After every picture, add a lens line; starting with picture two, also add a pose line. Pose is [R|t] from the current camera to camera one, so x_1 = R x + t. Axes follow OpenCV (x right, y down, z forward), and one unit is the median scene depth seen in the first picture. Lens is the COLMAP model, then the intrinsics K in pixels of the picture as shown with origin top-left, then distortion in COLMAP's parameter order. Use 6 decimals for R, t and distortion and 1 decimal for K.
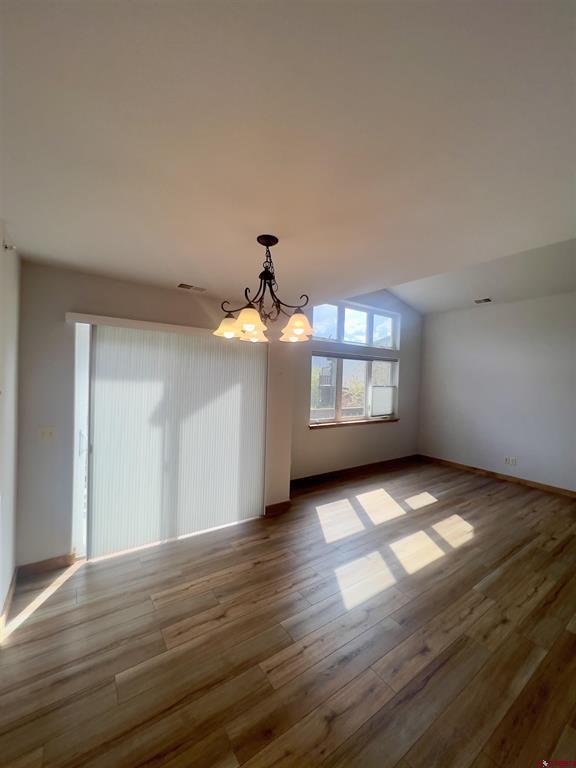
lens RADIAL K [[304.1, 0, 288.0], [0, 304.1, 384.0], [0, 0, 1]] dist [-0.000766, -0.000038]
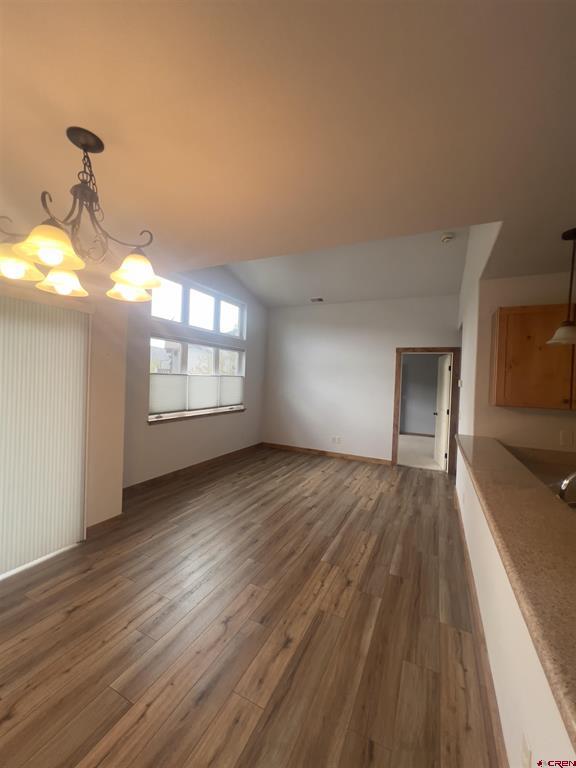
lens RADIAL K [[306.0, 0, 288.1], [0, 306.0, 382.4], [0, 0, 1]] dist [-0.002292, 0.000292]
pose [[0.873632, -0.004183, 0.486569, -0.003807], [-0.000829, 0.999949, 0.010084, 0.033294], [-0.486586, -0.009213, 0.873584, 0.102367]]
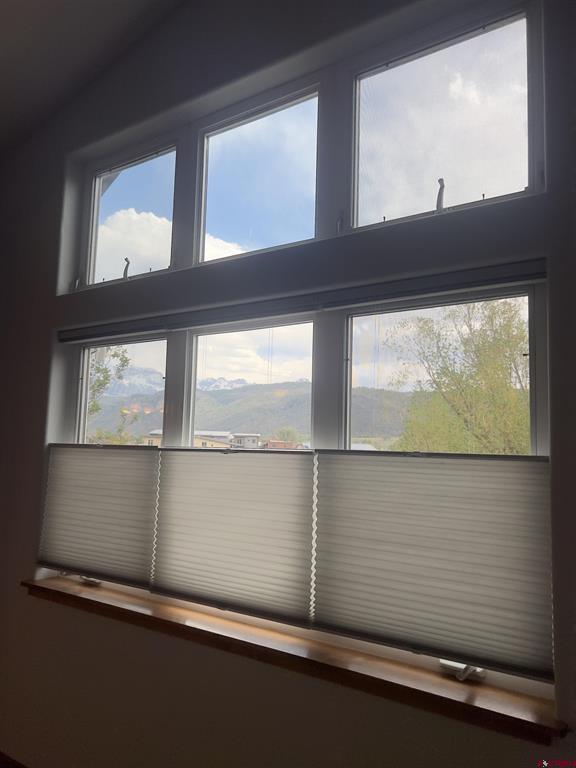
lens RADIAL K [[572.5, 0, 288.0], [0, 572.5, 384.0], [0, 0, 1]] dist [0.001501, -0.000250]
pose [[0.354245, -0.126926, -0.926499, 1.051678], [-0.035512, 0.988206, -0.148957, 0.034206], [0.934478, 0.085669, 0.345559, 1.536661]]
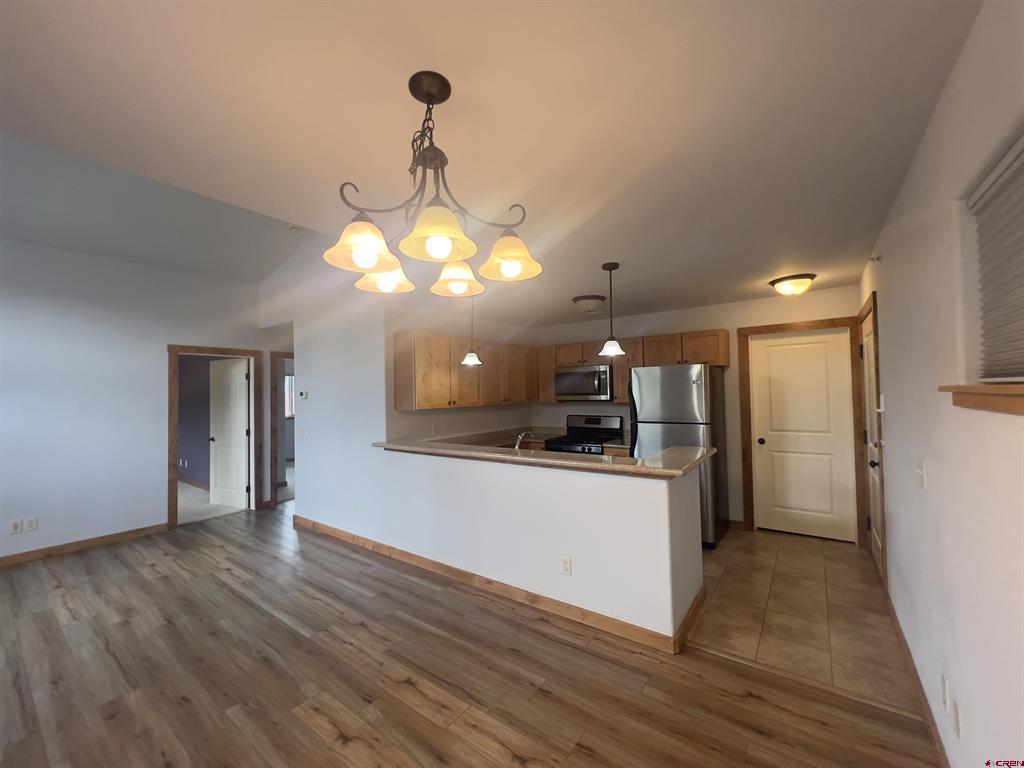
lens RADIAL K [[409.8, 0, 509.9], [0, 409.8, 382.9], [0, 0, 1]] dist [-0.000674, 0.000362]
pose [[-0.318949, -0.002249, 0.947769, -0.432902], [0.027296, 0.999561, 0.011558, 0.010415], [-0.947379, 0.029557, -0.318748, 0.626126]]
